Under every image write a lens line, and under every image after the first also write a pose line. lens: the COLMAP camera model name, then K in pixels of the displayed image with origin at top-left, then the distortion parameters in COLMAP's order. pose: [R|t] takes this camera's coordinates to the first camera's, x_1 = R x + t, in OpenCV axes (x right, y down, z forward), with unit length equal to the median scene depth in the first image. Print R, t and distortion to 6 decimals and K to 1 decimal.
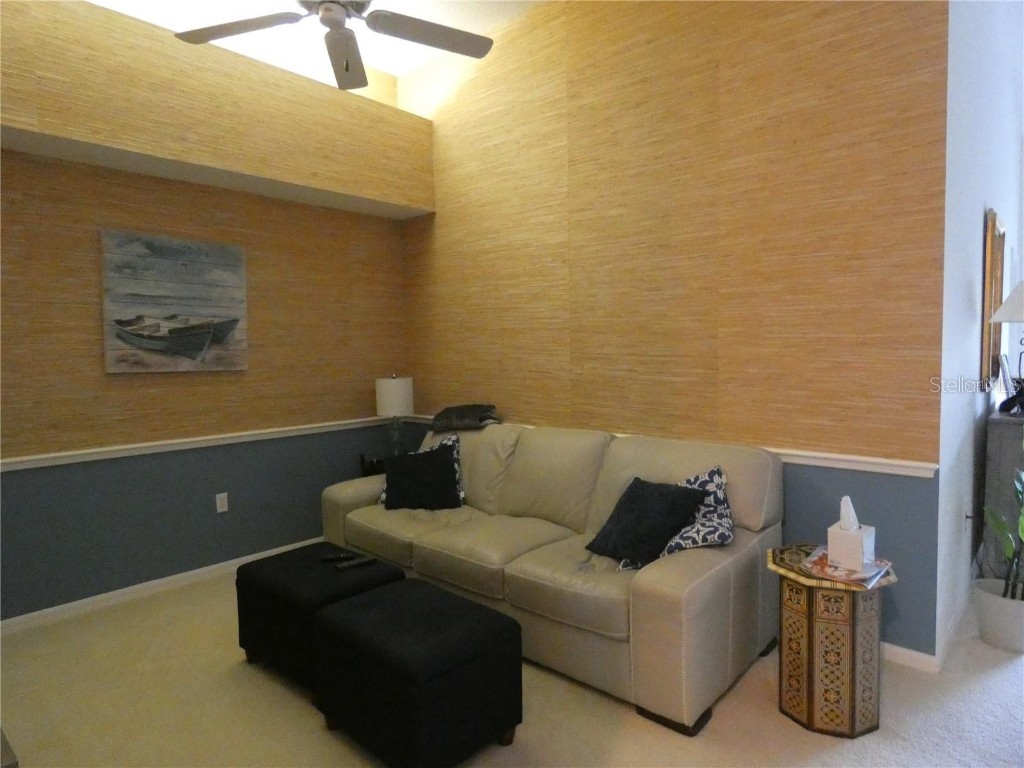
lens RADIAL K [[612.6, 0, 512.0], [0, 612.6, 384.0], [0, 0, 1]] dist [0.002503, -0.012417]
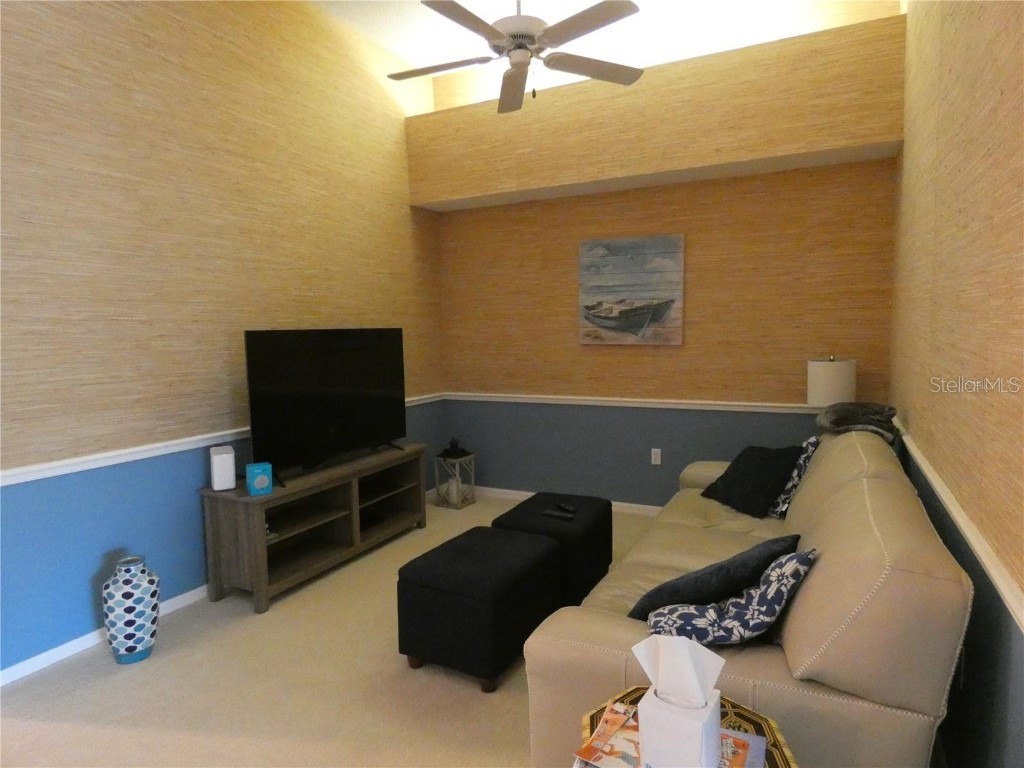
lens RADIAL K [[612.6, 0, 512.0], [0, 612.6, 384.0], [0, 0, 1]] dist [0.002503, -0.012417]
pose [[0.259593, 0.099678, -0.960560, 0.602131], [-0.038554, 0.994936, 0.092826, -0.046635], [0.964948, 0.012937, 0.262122, 0.437345]]
